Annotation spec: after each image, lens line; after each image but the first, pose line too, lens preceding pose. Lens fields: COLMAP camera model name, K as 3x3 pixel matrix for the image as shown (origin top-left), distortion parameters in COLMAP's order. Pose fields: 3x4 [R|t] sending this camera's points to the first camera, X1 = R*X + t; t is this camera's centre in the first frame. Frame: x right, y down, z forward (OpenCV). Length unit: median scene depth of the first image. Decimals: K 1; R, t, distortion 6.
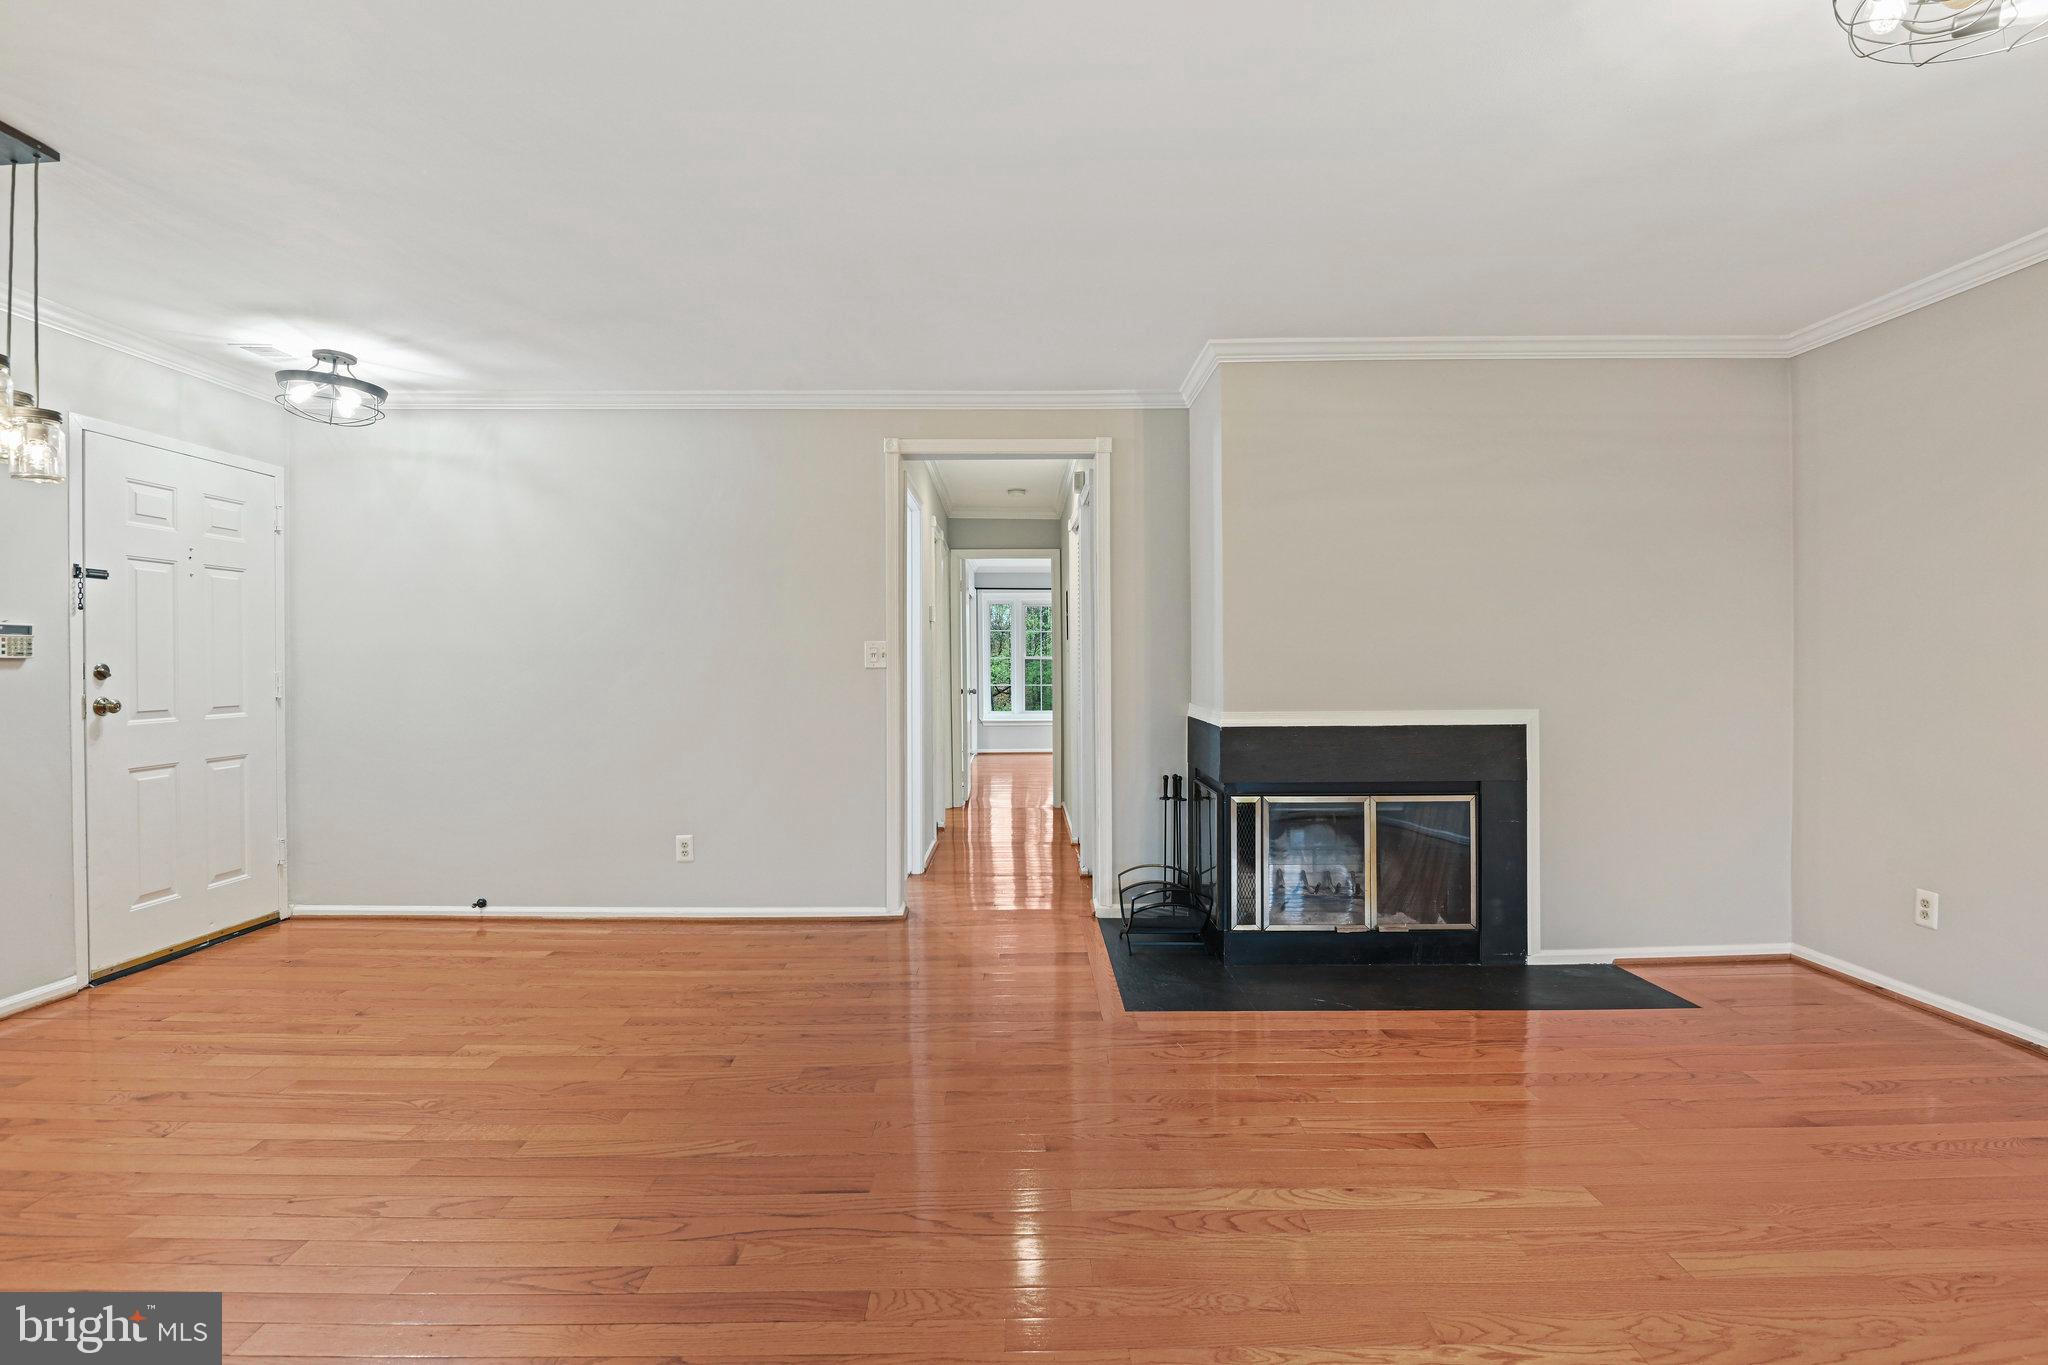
lens RADIAL K [[954.6, 0, 1022.5], [0, 954.6, 663.8], [0, 0, 1]] dist [-0.013027, -0.003957]
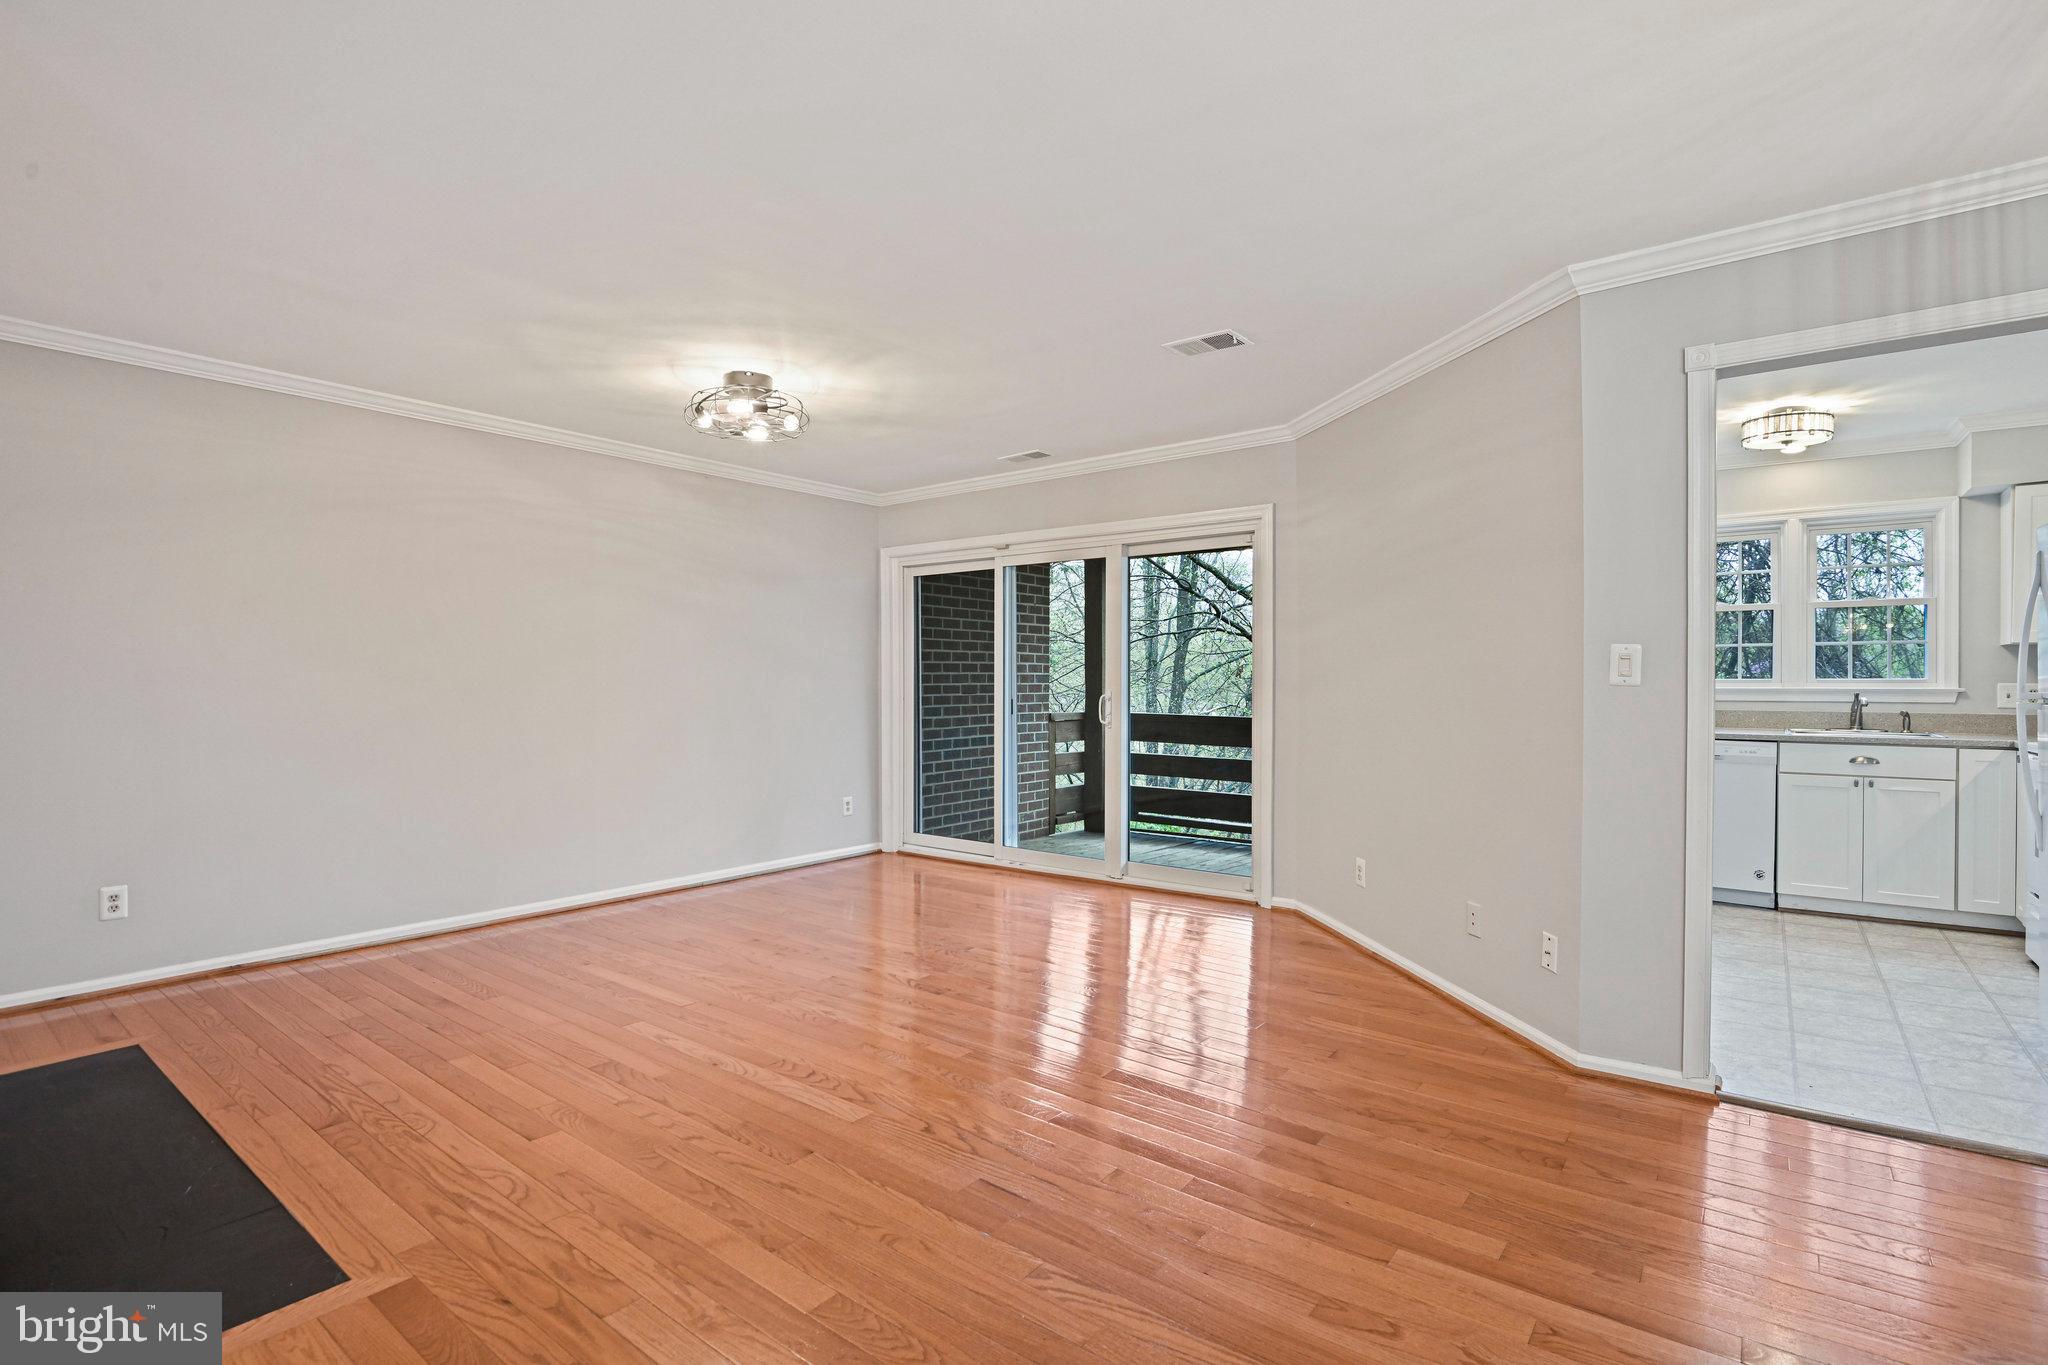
lens RADIAL K [[968.7, 0, 1019.9], [0, 968.7, 682.0], [0, 0, 1]] dist [-0.017513, -0.006297]
pose [[-0.784029, 0.002691, 0.620718, -0.494235], [0.004753, 0.999987, 0.001669, 0.002018], [-0.620706, 0.004258, -0.784032, 1.038482]]
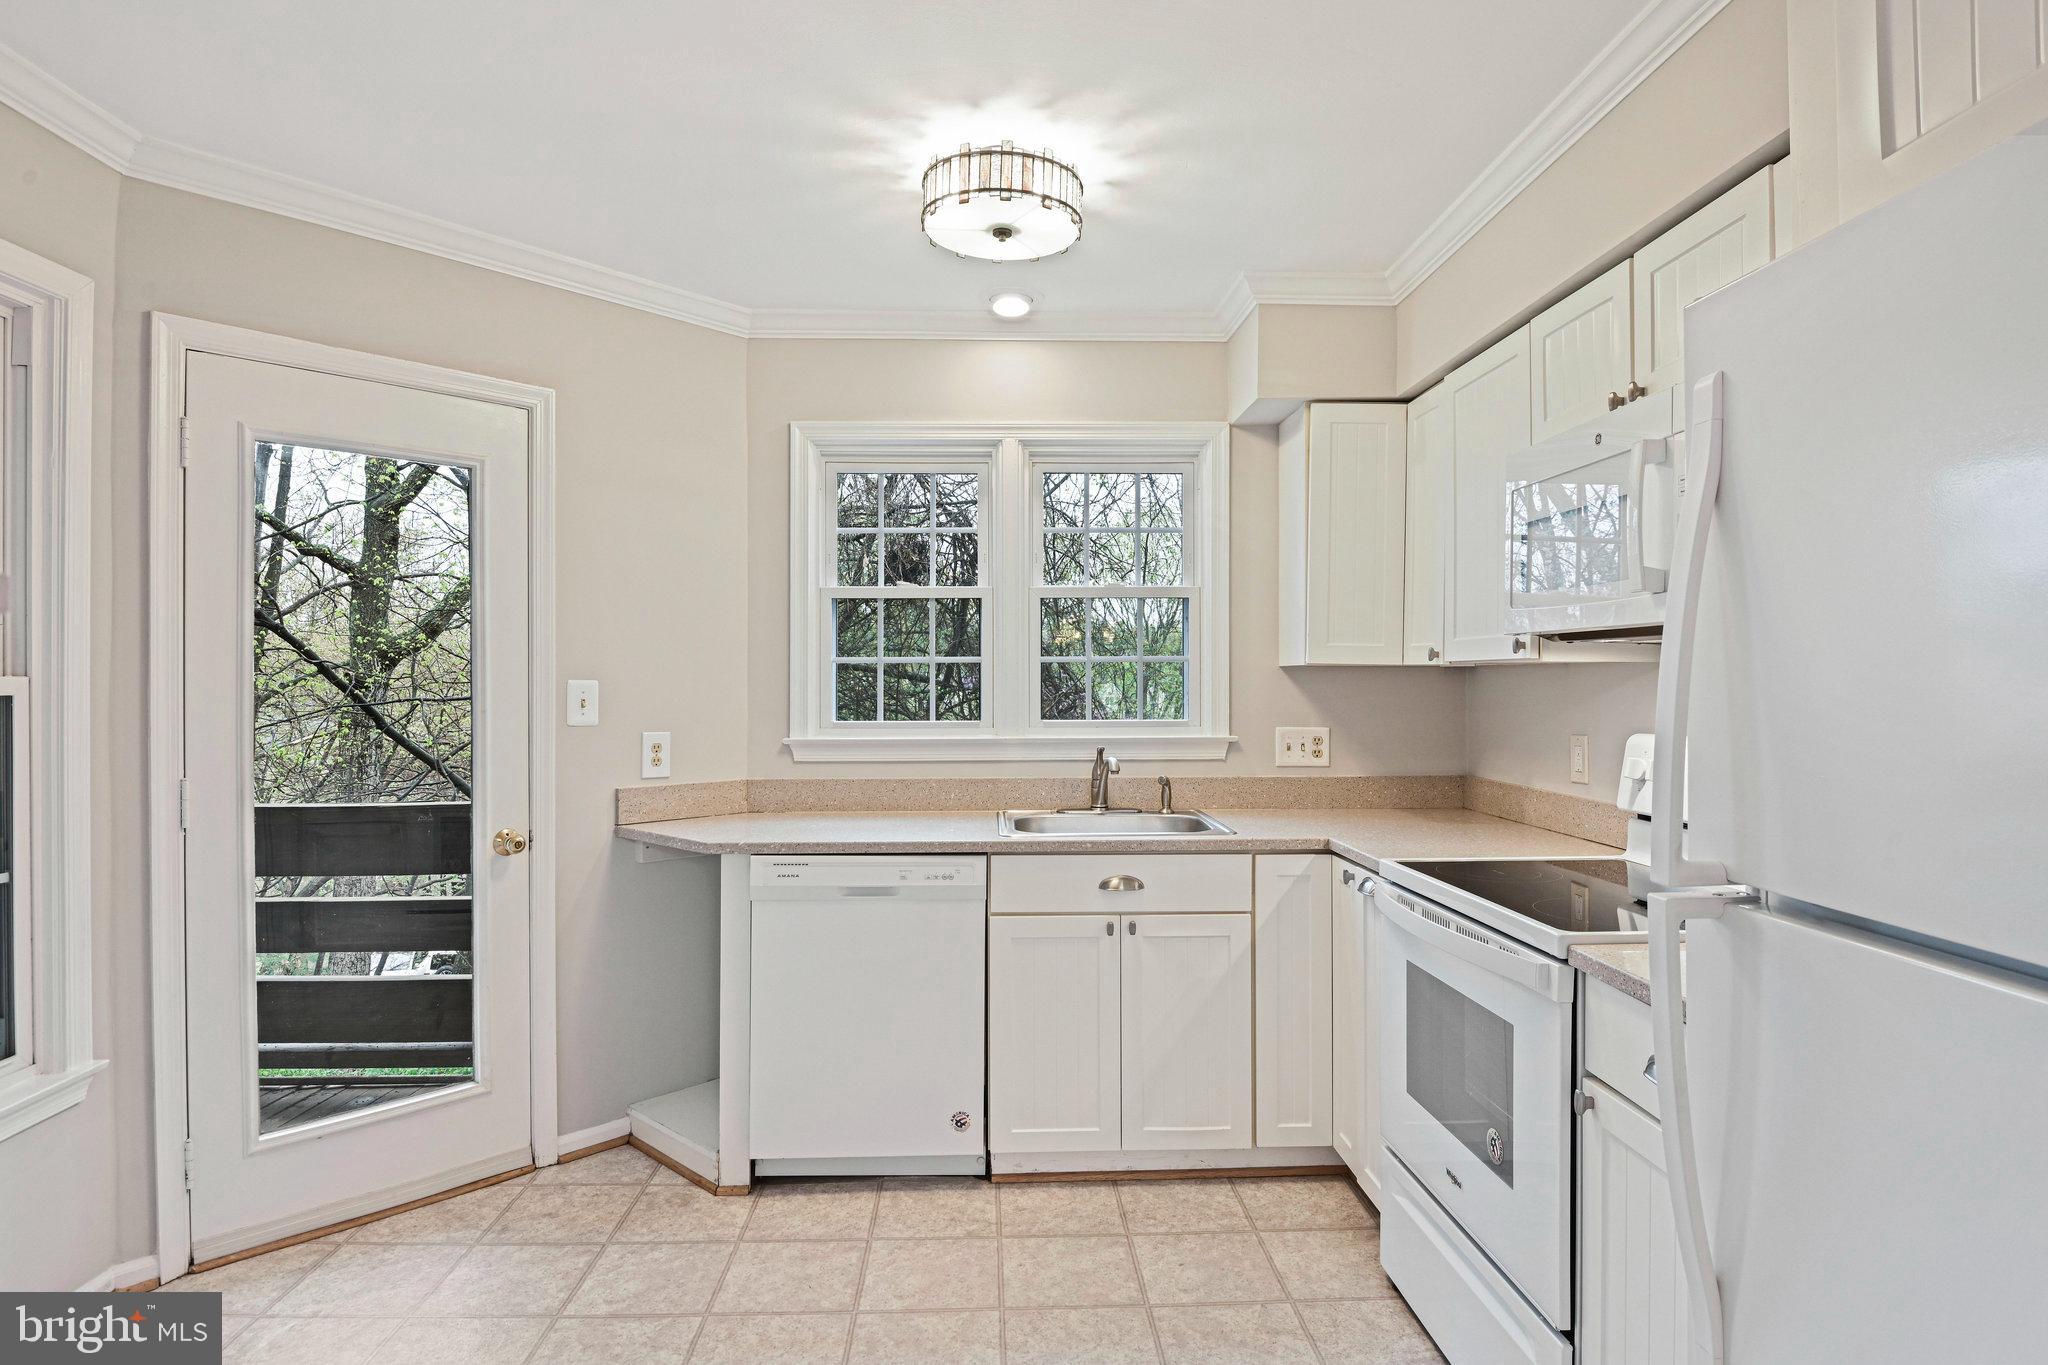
lens RADIAL K [[1106.8, 0, 1025.3], [0, 1106.8, 678.8], [0, 0, 1]] dist [-0.001459, -0.015914]
pose [[-0.999496, 0.006924, -0.030988, -0.498468], [0.006989, 0.999974, -0.002006, -0.028788], [0.030973, -0.002222, -0.999518, 0.133101]]
